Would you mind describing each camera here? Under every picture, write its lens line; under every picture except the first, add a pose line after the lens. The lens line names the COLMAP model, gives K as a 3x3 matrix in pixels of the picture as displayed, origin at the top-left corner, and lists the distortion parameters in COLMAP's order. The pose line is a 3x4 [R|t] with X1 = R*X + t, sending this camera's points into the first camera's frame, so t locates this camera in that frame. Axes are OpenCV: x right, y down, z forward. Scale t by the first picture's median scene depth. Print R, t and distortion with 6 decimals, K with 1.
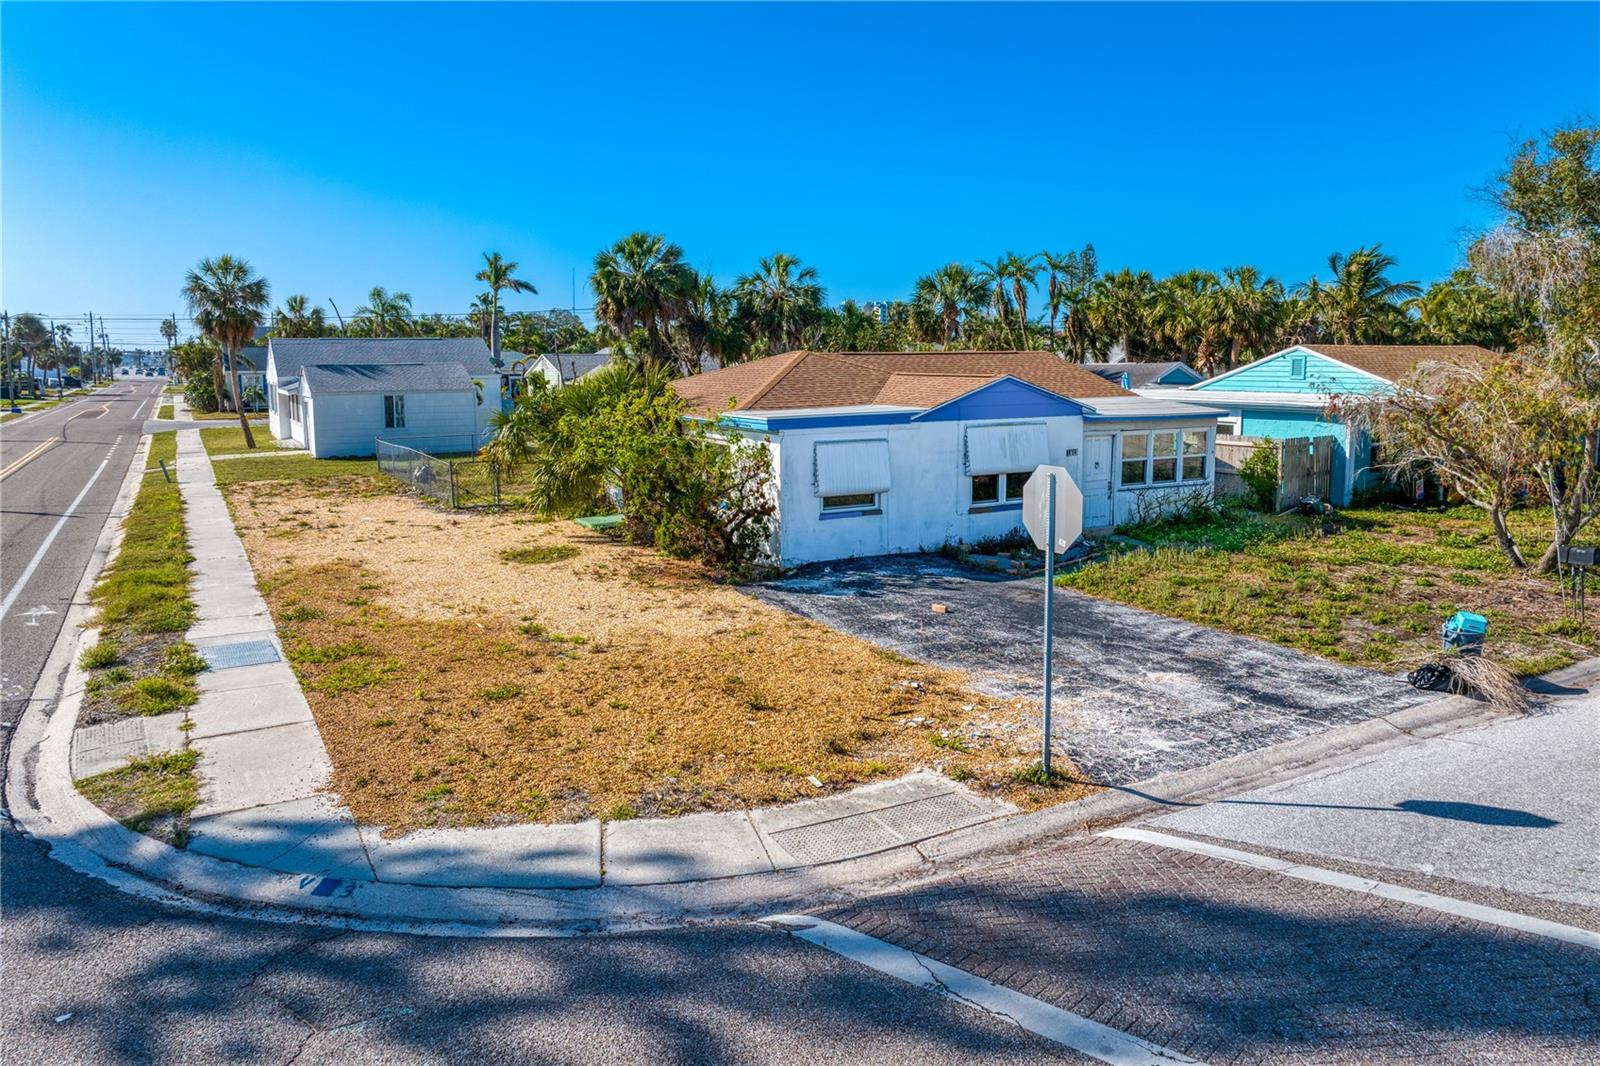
lens RADIAL K [[1132.0, 0, 808.7], [0, 1132.0, 492.1], [0, 0, 1]] dist [-0.040766, 0.003270]
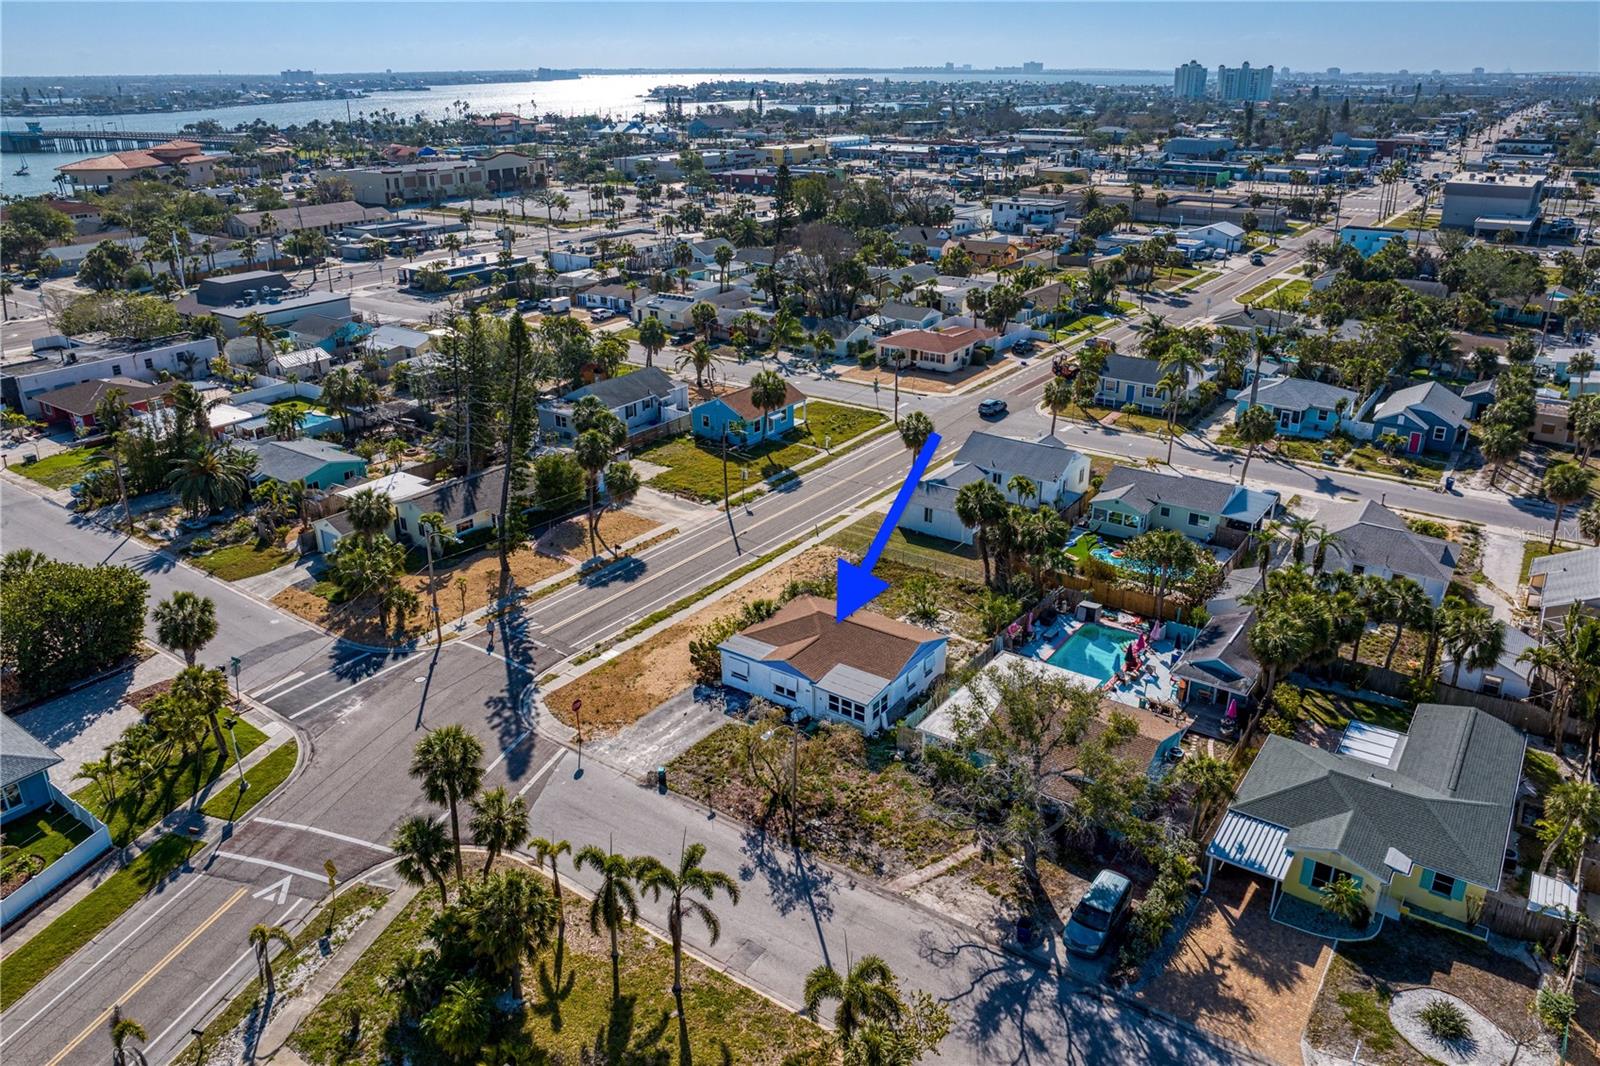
lens RADIAL K [[1131.1, 0, 808.9], [0, 1131.1, 490.9], [0, 0, 1]] dist [-0.035993, -0.002418]
pose [[0.420505, 0.323769, -0.847555, 2.237929], [-0.105217, 0.945260, 0.308890, -1.256919], [0.901169, -0.040713, 0.431553, -0.220812]]
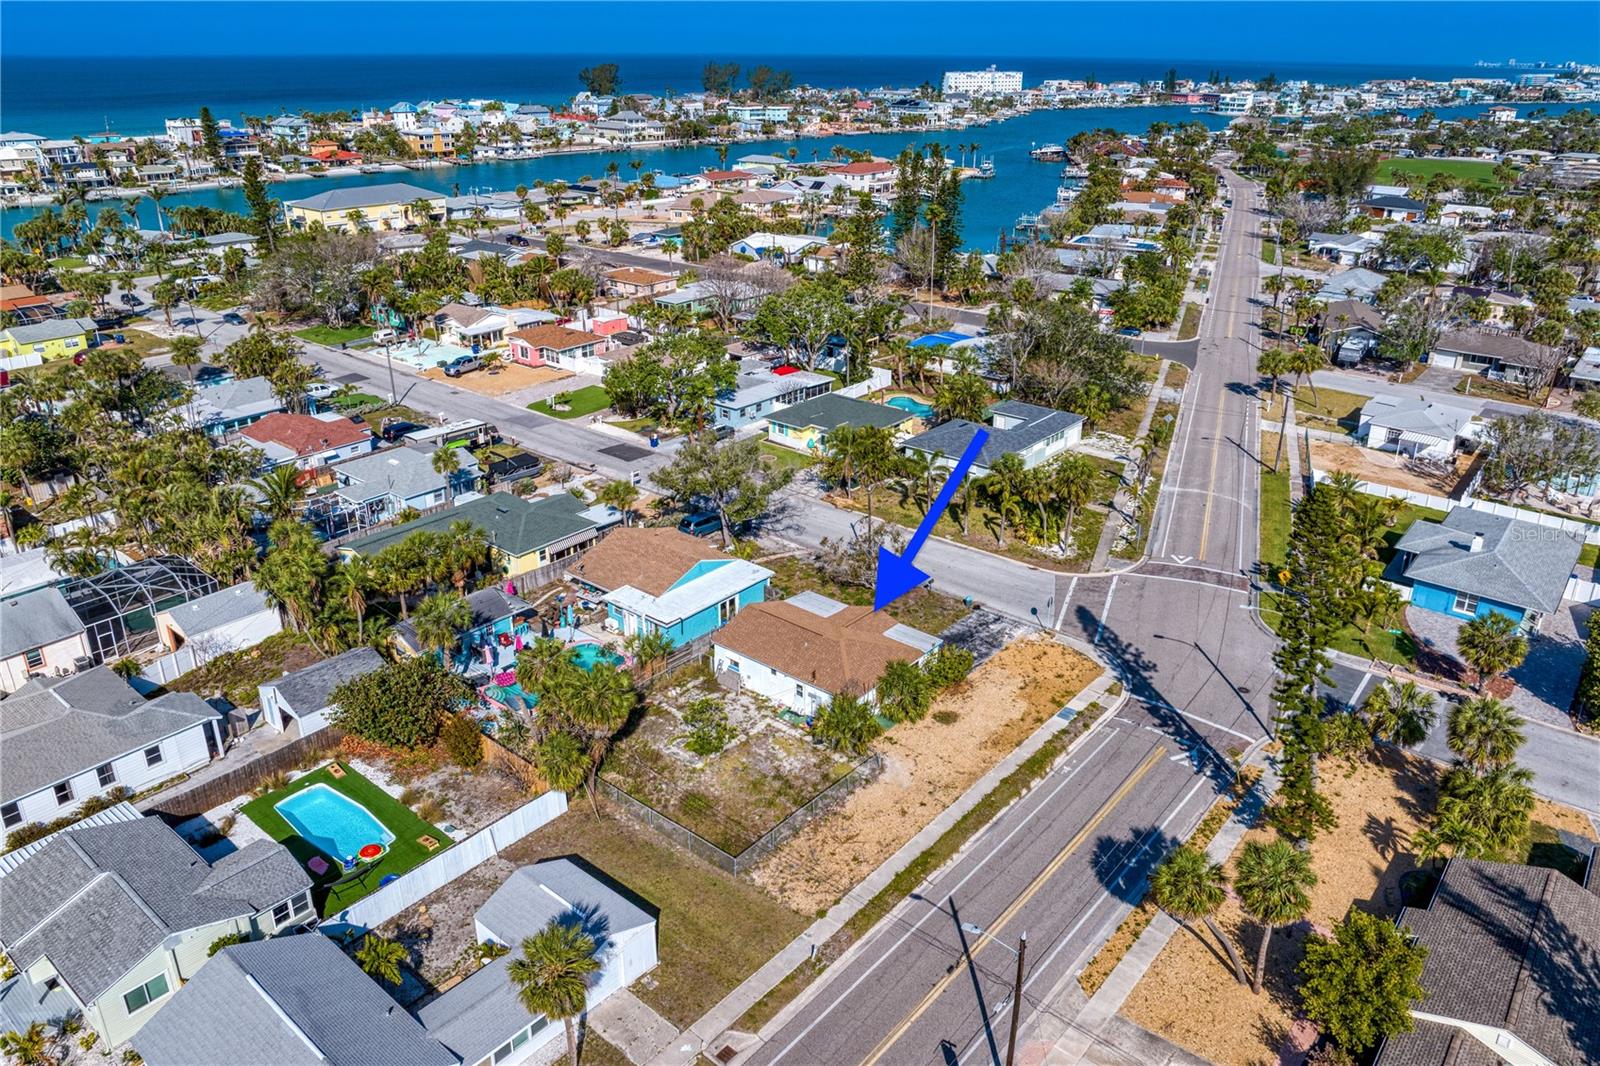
lens RADIAL K [[1132.0, 0, 808.7], [0, 1132.0, 492.1], [0, 0, 1]] dist [-0.040766, 0.003270]
pose [[-0.351272, -0.339994, 0.872360, -2.182885], [0.104280, 0.911732, 0.397329, -1.500747], [-0.930448, 0.230540, -0.284811, 1.733859]]
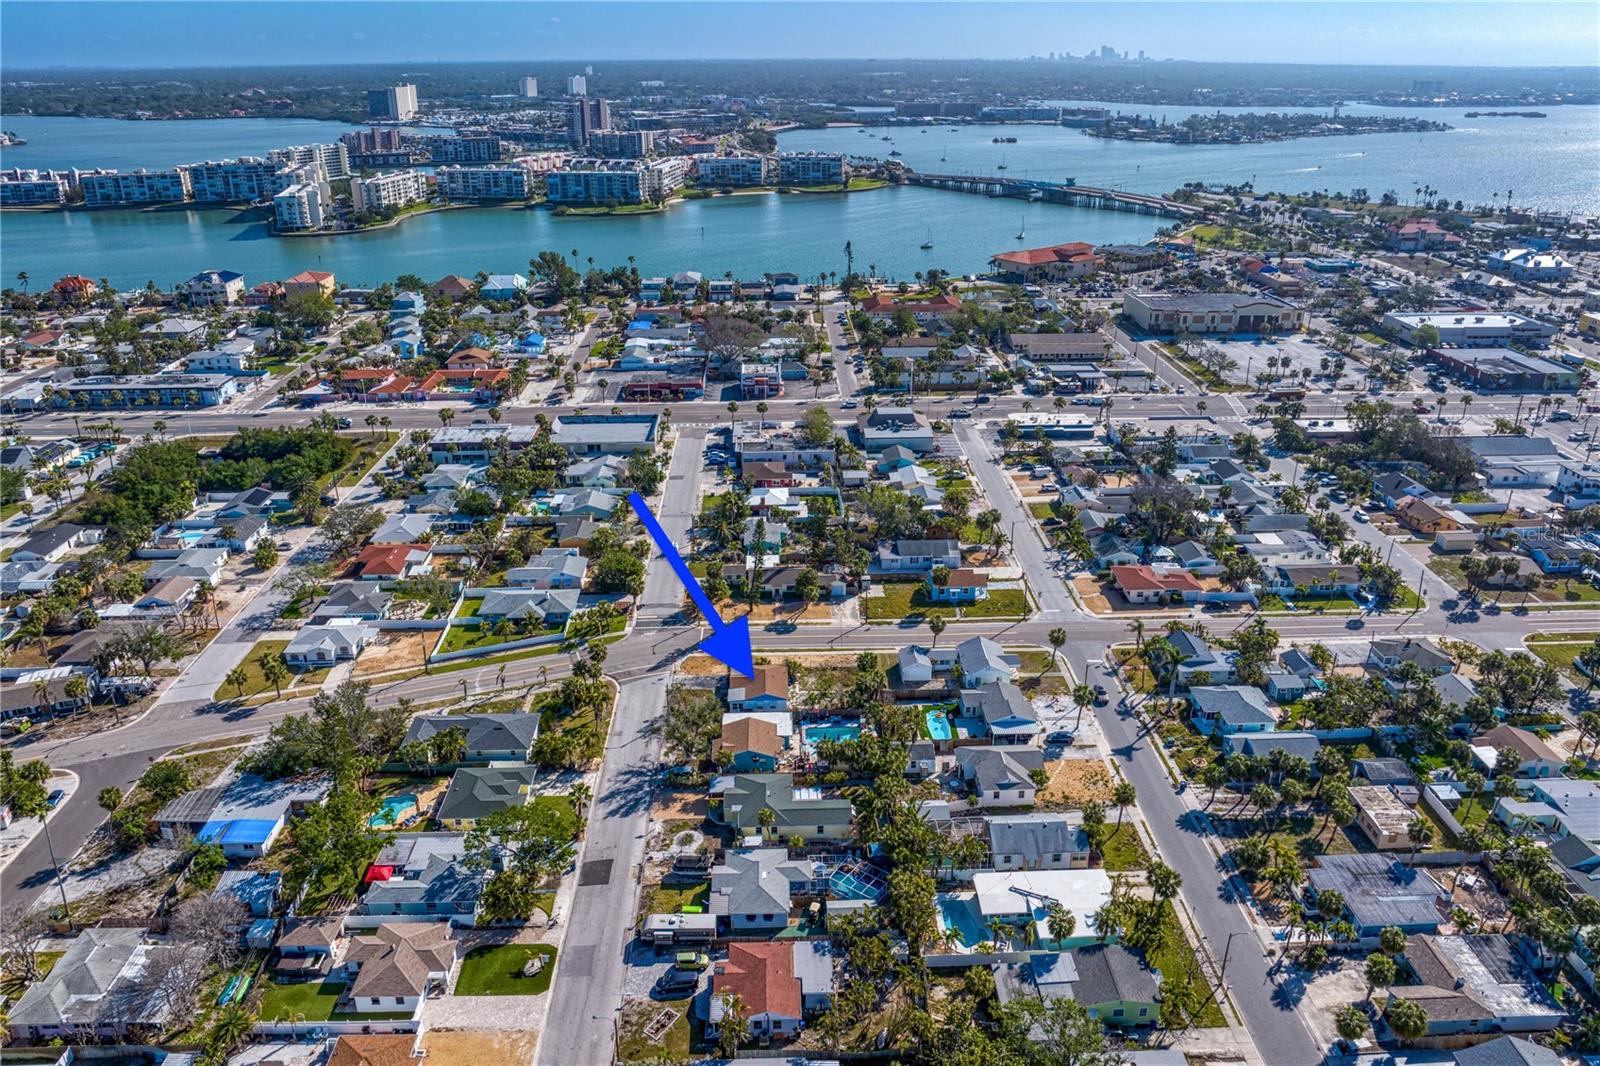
lens RADIAL K [[1128.1, 0, 808.5], [0, 1128.1, 497.5], [0, 0, 1]] dist [-0.037799, -0.001779]
pose [[-0.467619, 0.331945, -0.819235, 5.327699], [-0.098655, 0.901419, 0.421557, -4.126334], [0.878408, 0.277949, -0.388773, 3.691334]]
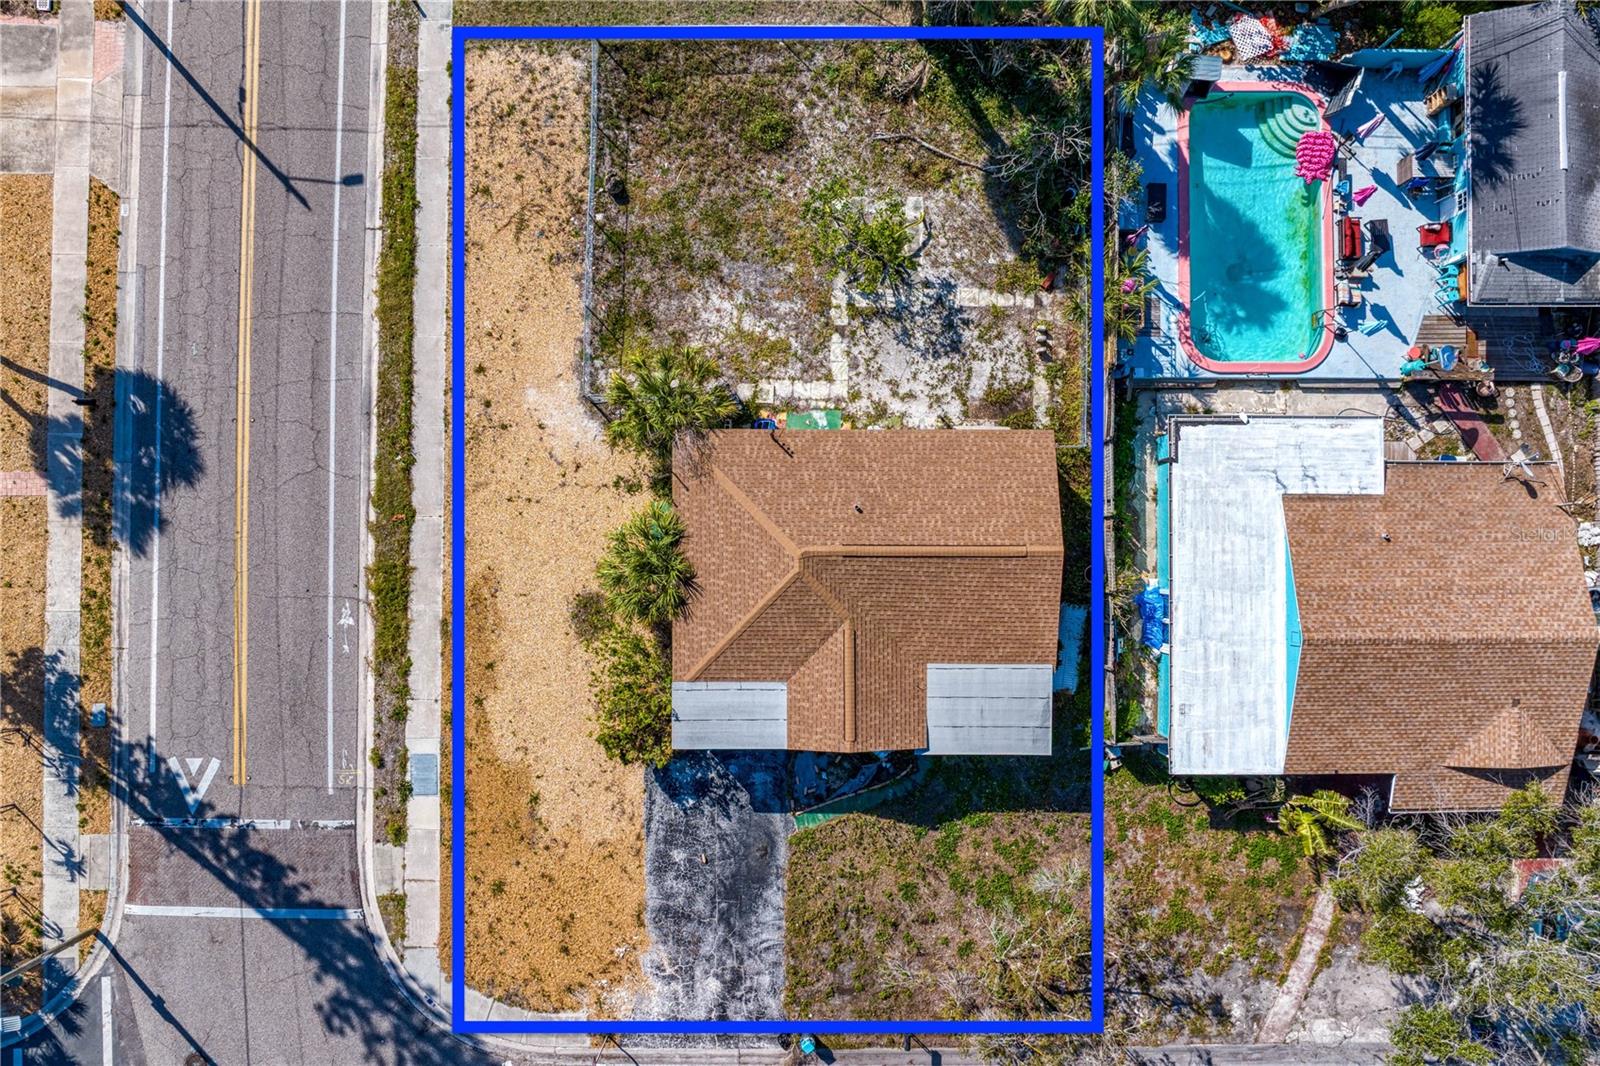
lens RADIAL K [[1137.1, 0, 805.1], [0, 1137.1, 531.8], [0, 0, 1]] dist [-0.041762, 0.001512]
pose [[0.866359, 0.499421, -0.000868, -0.018486], [-0.065638, 0.115586, 0.991126, -1.361223], [0.495090, -0.858614, 0.132920, 0.846372]]
